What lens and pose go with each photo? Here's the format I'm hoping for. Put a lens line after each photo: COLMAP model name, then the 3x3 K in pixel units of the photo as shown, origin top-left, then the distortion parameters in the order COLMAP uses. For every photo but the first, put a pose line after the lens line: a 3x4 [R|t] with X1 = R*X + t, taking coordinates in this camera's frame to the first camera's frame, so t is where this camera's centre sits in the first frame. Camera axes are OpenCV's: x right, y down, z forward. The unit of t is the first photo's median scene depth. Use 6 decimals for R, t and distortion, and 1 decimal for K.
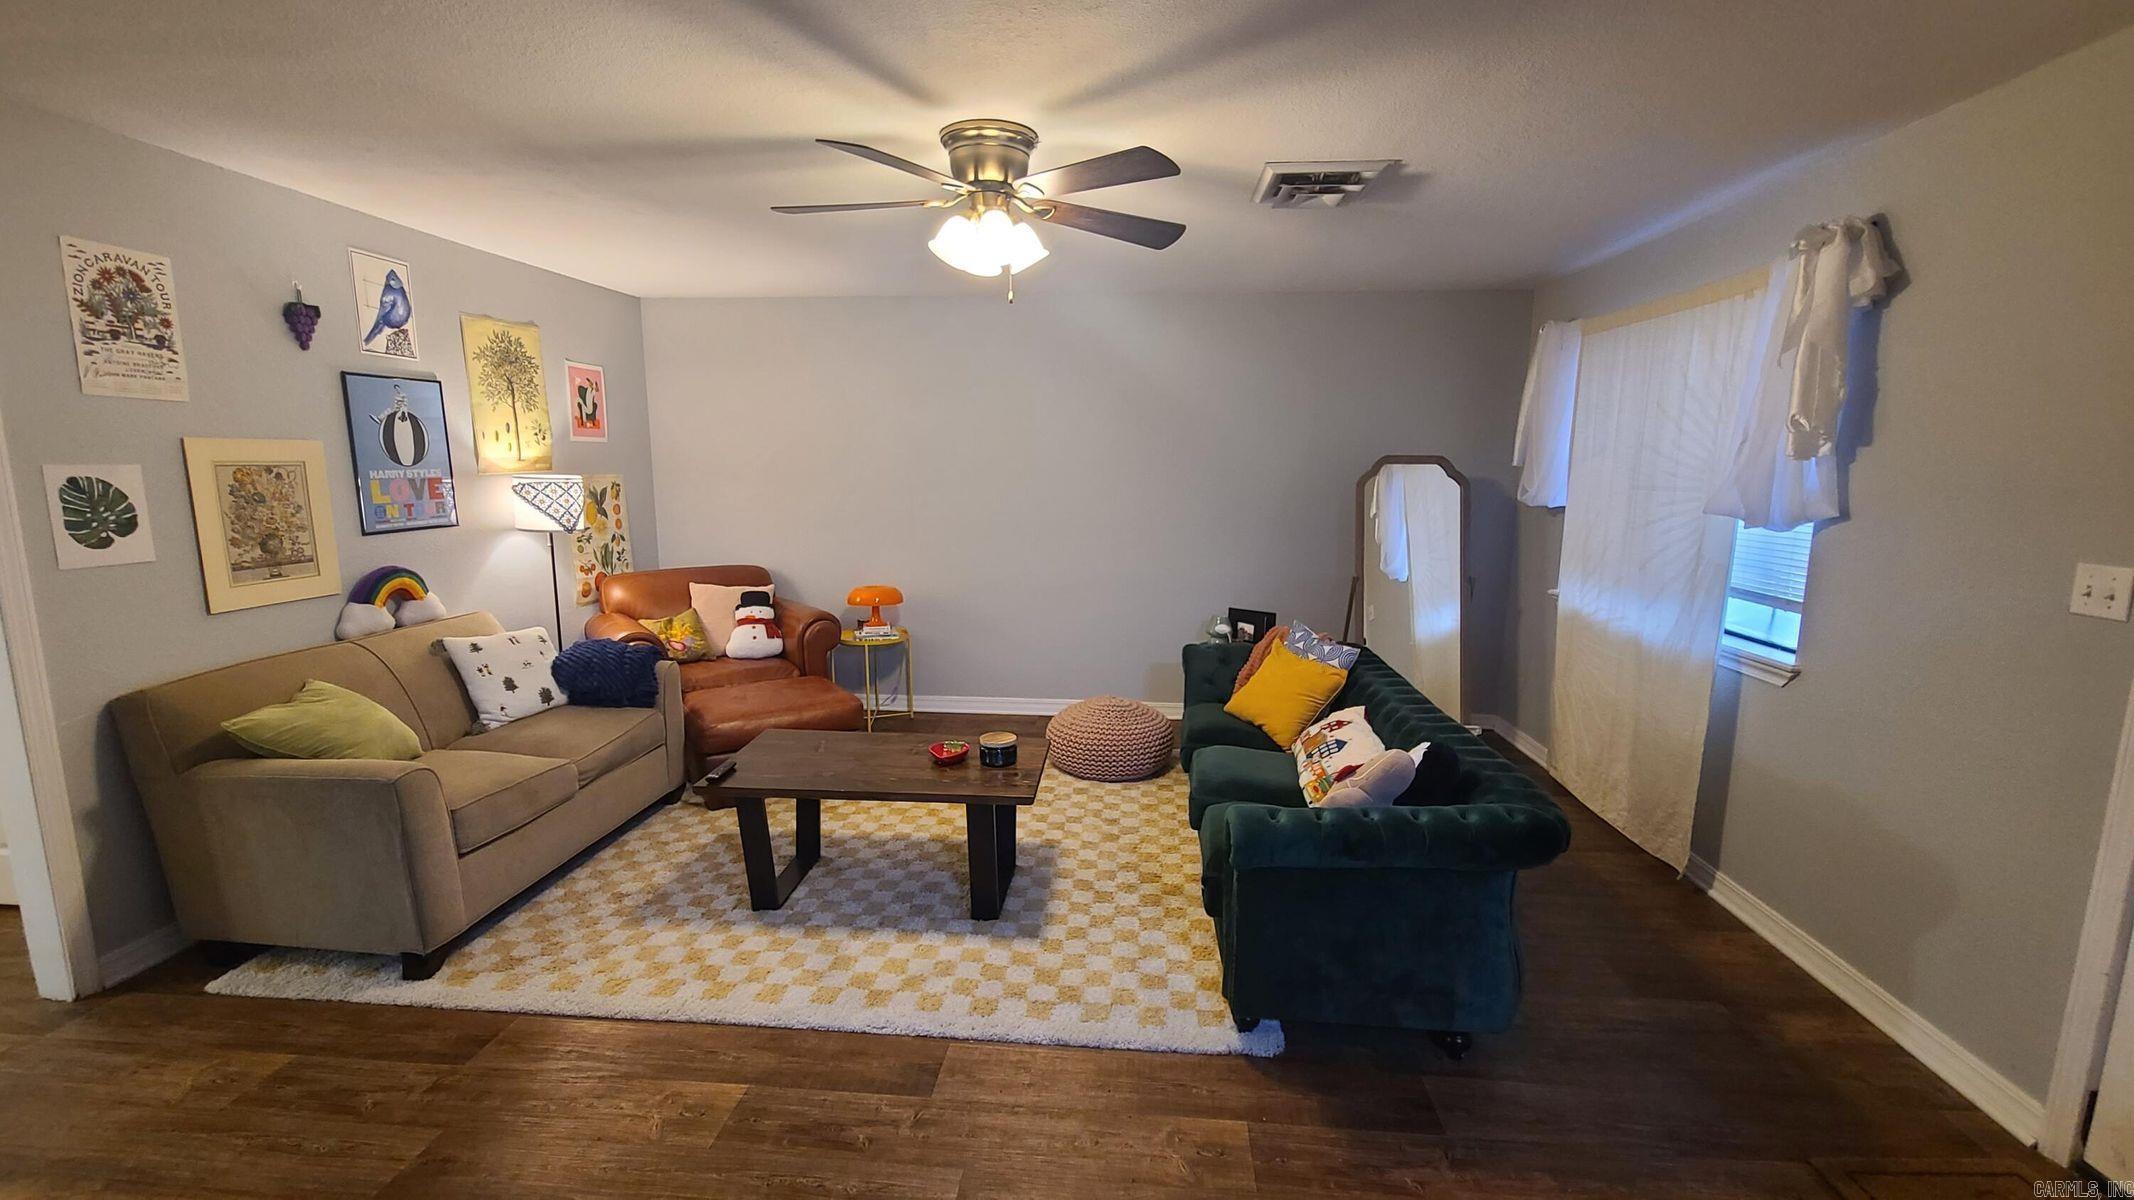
lens RADIAL K [[868.2, 0, 1073.0], [0, 868.2, 592.2], [0, 0, 1]] dist [0.006207, -0.001939]
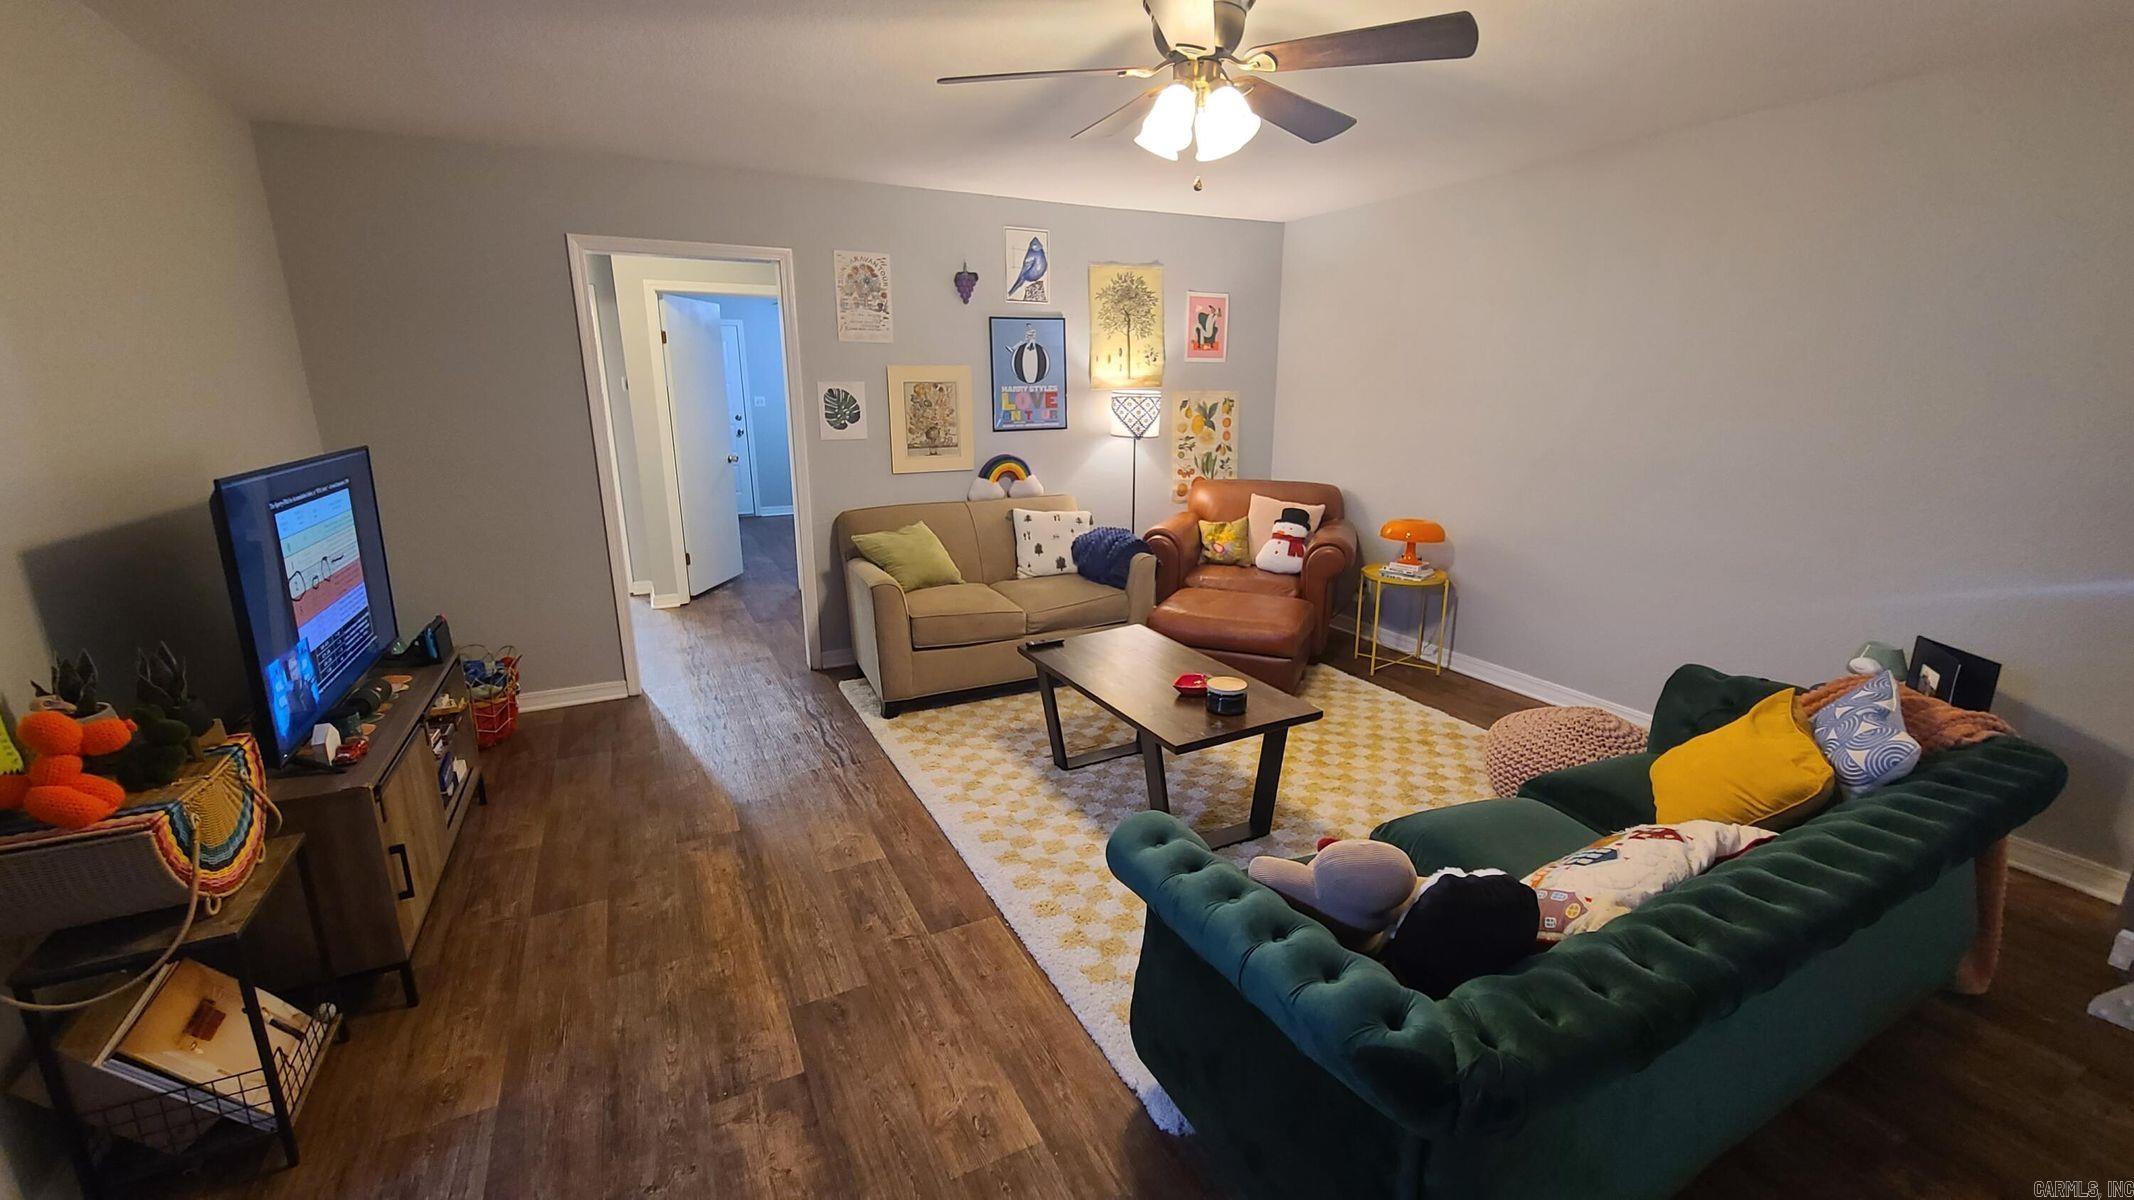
lens RADIAL K [[868.2, 0, 1076.7], [0, 868.2, 592.8], [0, 0, 1]] dist [0.006207, -0.001939]
pose [[0.533013, 0.197653, -0.822697, 0.489441], [-0.123487, 0.980093, 0.155462, -0.042498], [0.837047, 0.018729, 0.546810, 0.318098]]
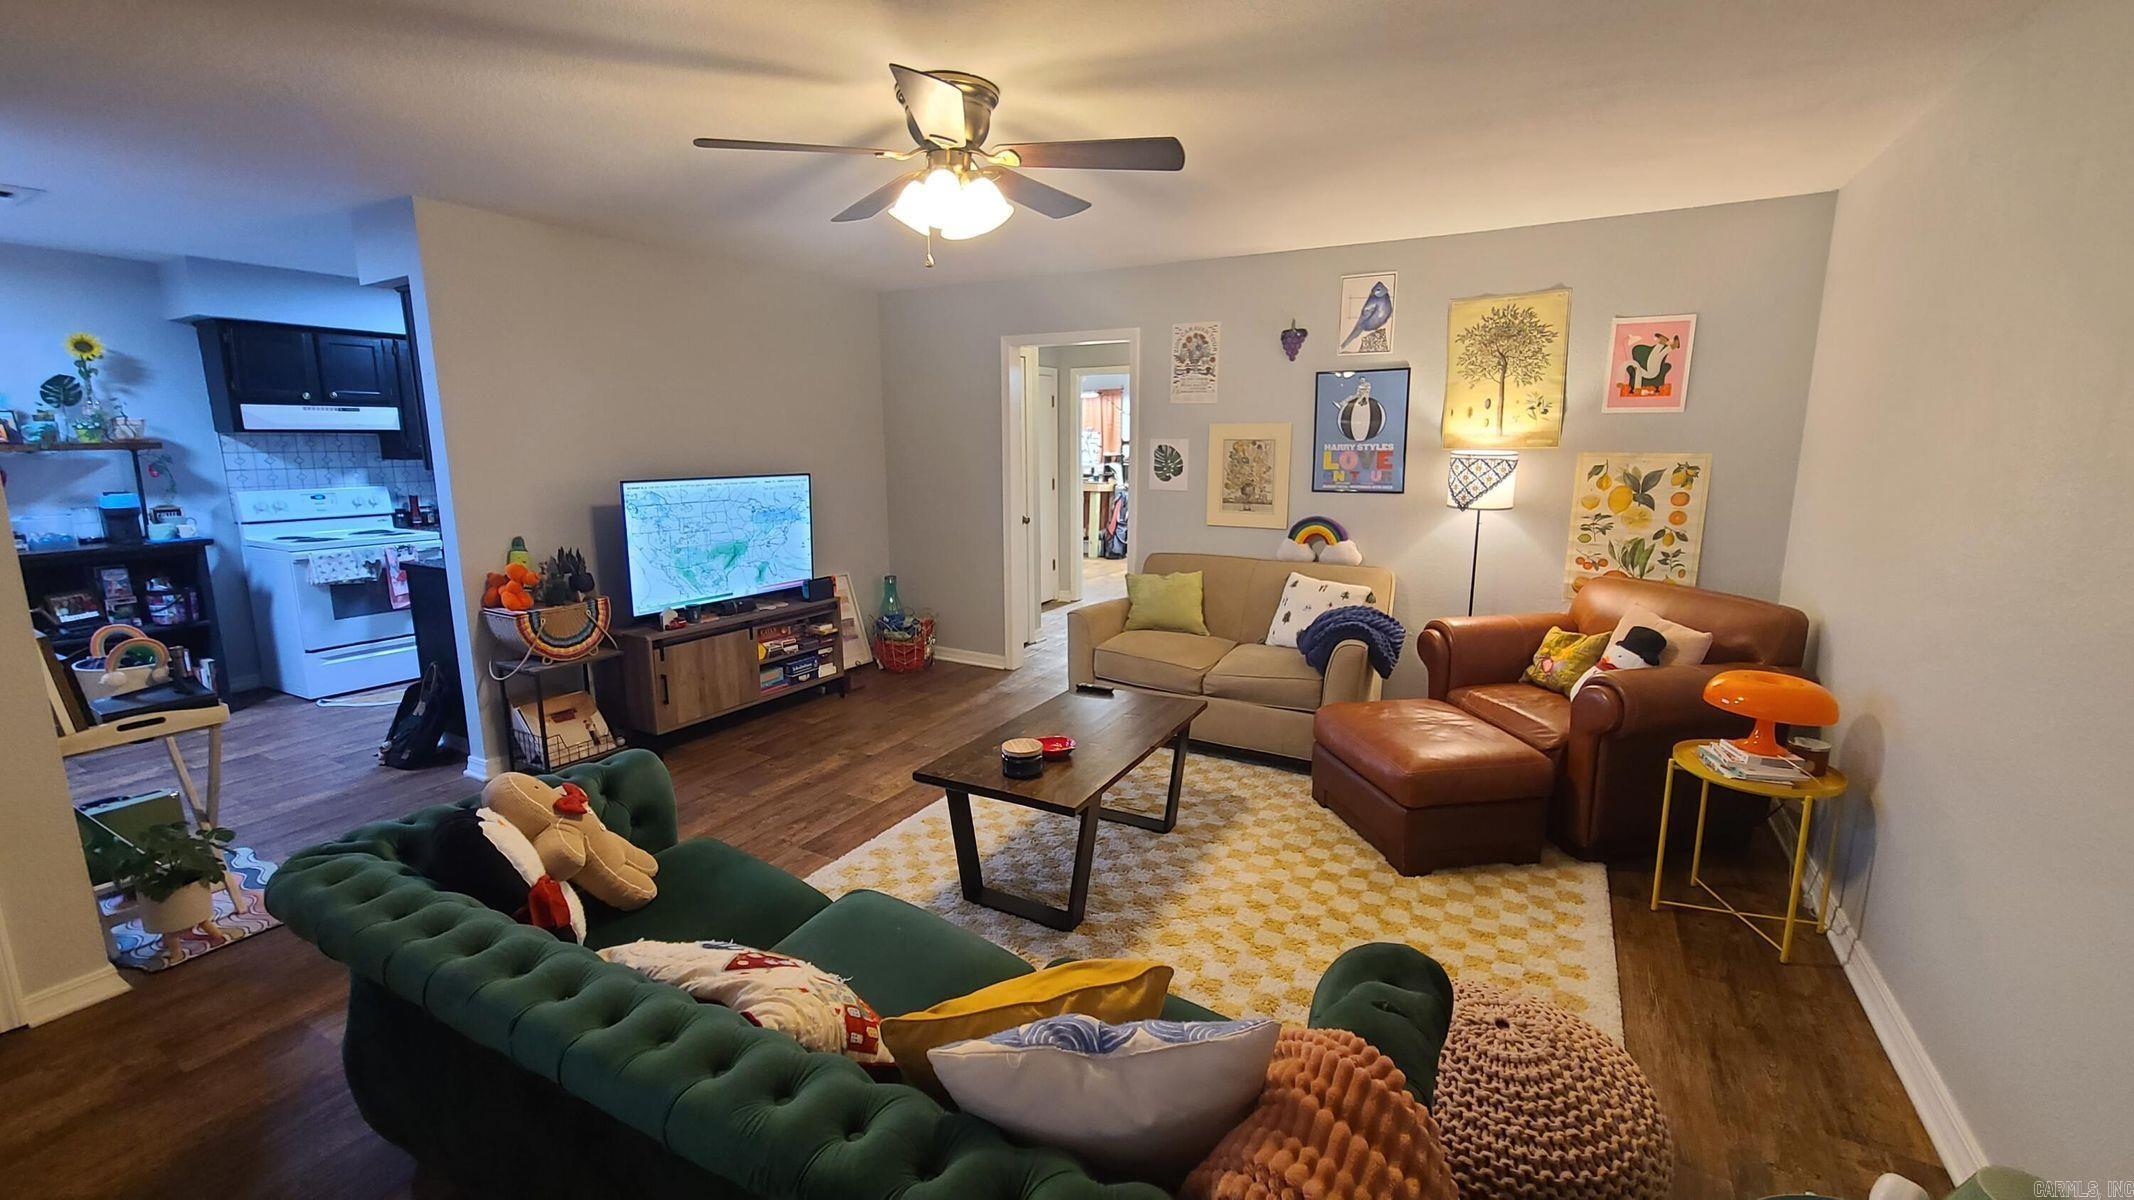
lens RADIAL K [[868.2, 0, 1067.4], [0, 868.2, 592.2], [0, 0, 1]] dist [0.006207, -0.001939]
pose [[-0.413965, 0.158898, -0.896317, 0.582751], [-0.136287, 0.962730, 0.233616, -0.174020], [0.900033, 0.218865, -0.376881, 1.165987]]
